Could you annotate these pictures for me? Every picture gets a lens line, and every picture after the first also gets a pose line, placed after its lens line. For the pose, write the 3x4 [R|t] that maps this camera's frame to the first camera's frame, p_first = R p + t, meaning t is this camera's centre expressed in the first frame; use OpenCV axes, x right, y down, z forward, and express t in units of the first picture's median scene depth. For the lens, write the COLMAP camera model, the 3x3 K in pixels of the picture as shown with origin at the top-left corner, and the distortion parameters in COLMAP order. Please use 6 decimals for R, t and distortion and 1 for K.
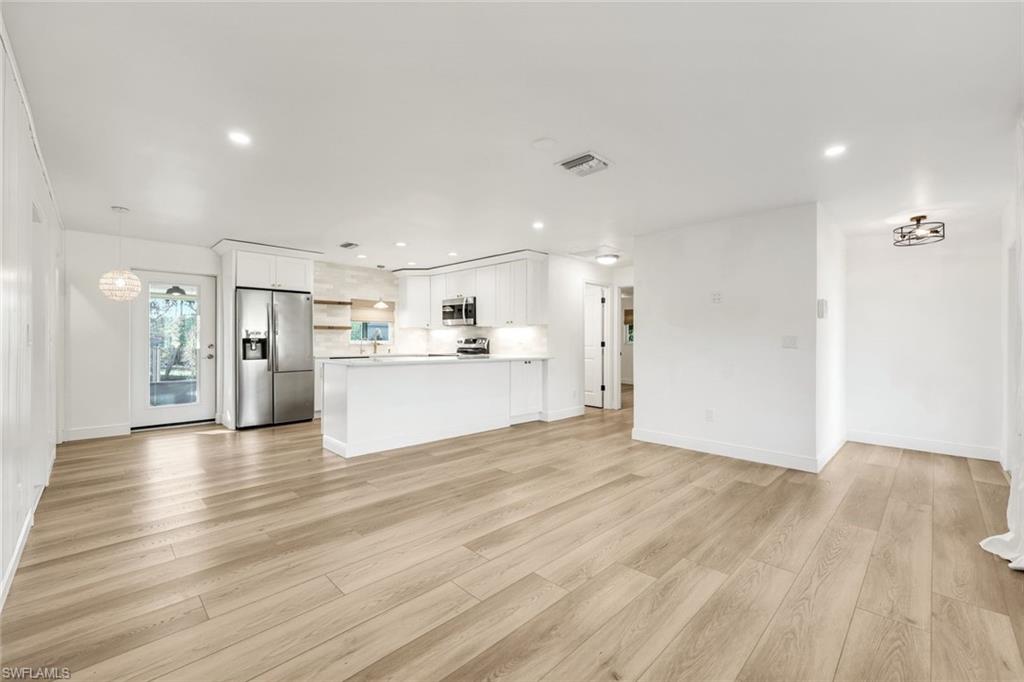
lens RADIAL K [[420.5, 0, 507.6], [0, 420.5, 341.5], [0, 0, 1]] dist [-0.000184, 0.000205]
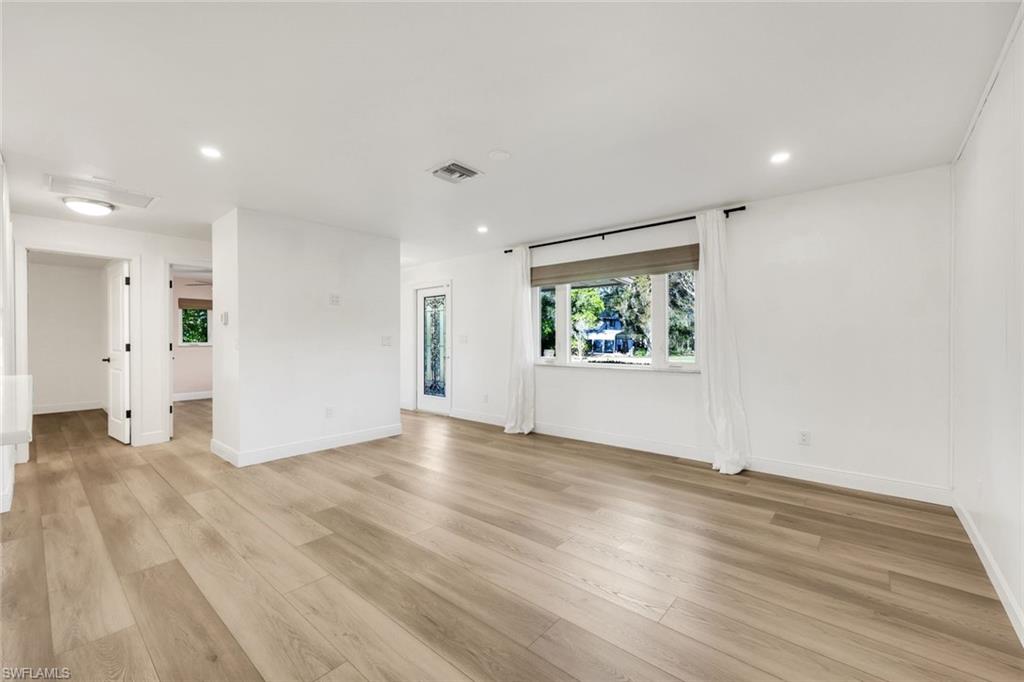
lens RADIAL K [[412.3, 0, 507.9], [0, 412.3, 342.3], [0, 0, 1]] dist [-0.000520, 0.000099]
pose [[-0.074255, -0.010699, 0.997182, -0.428247], [0.003794, 0.999932, 0.011011, -0.005993], [-0.997232, 0.004601, -0.074209, 0.473515]]
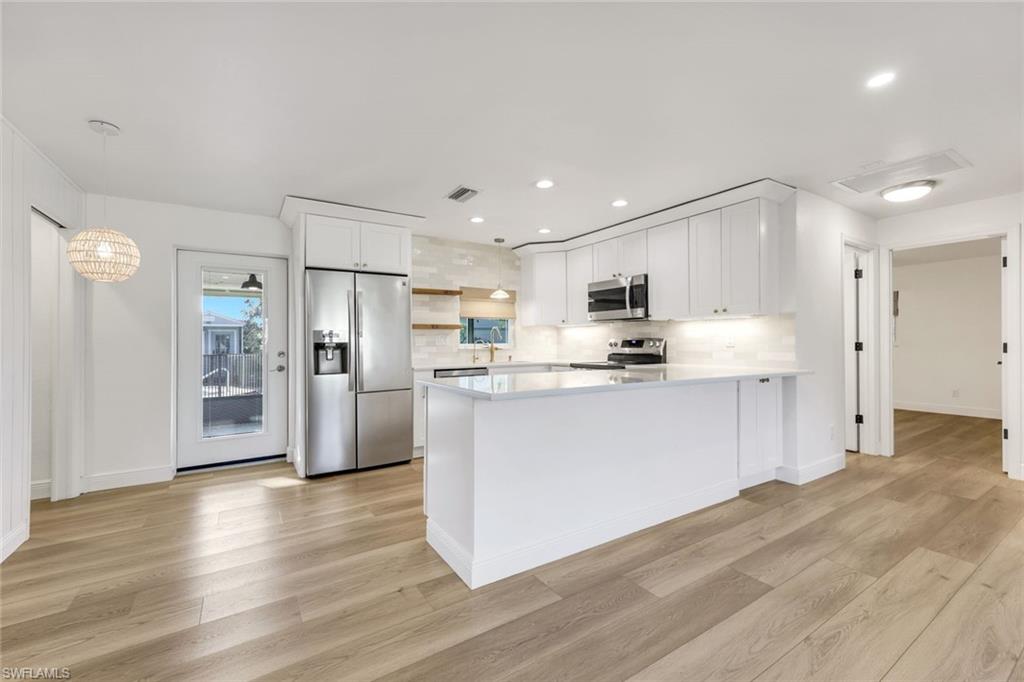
lens RADIAL K [[420.5, 0, 507.6], [0, 420.5, 341.5], [0, 0, 1]] dist [-0.000184, 0.000205]
pose [[0.976605, -0.010369, -0.214793, -0.165849], [0.009417, 0.999941, -0.005454, -0.002773], [0.214837, 0.003304, 0.976644, 0.372780]]
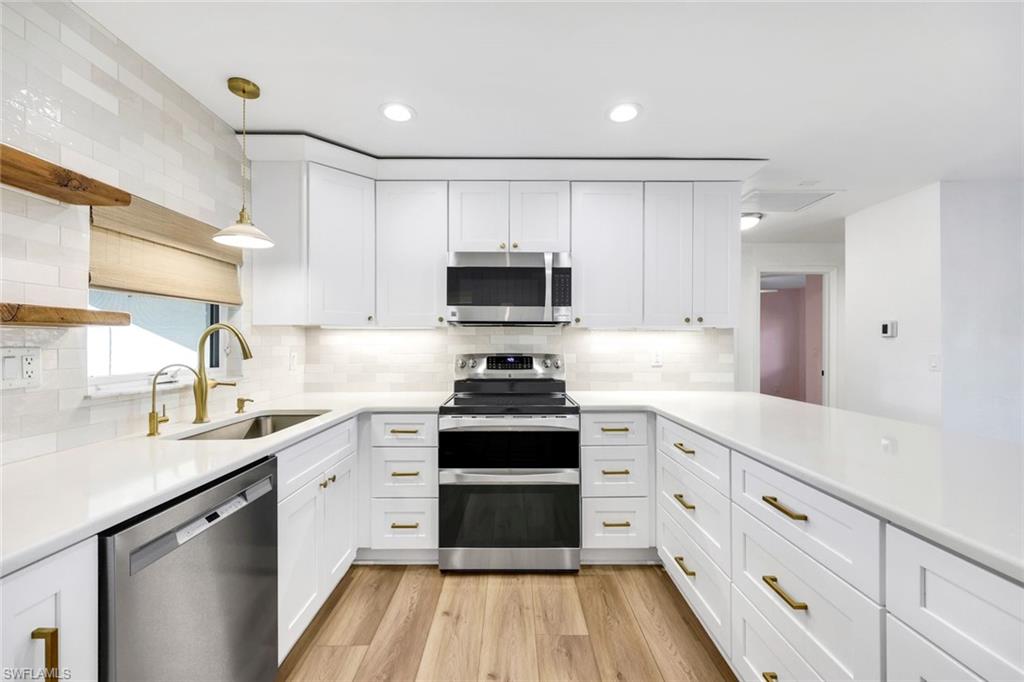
lens RADIAL K [[420.5, 0, 507.6], [0, 420.5, 341.5], [0, 0, 1]] dist [-0.000184, 0.000205]
pose [[0.707561, -0.001444, 0.706651, -0.454071], [0.003171, 0.999994, -0.001131, -0.024547], [-0.706645, 0.003041, 0.707562, 0.856340]]
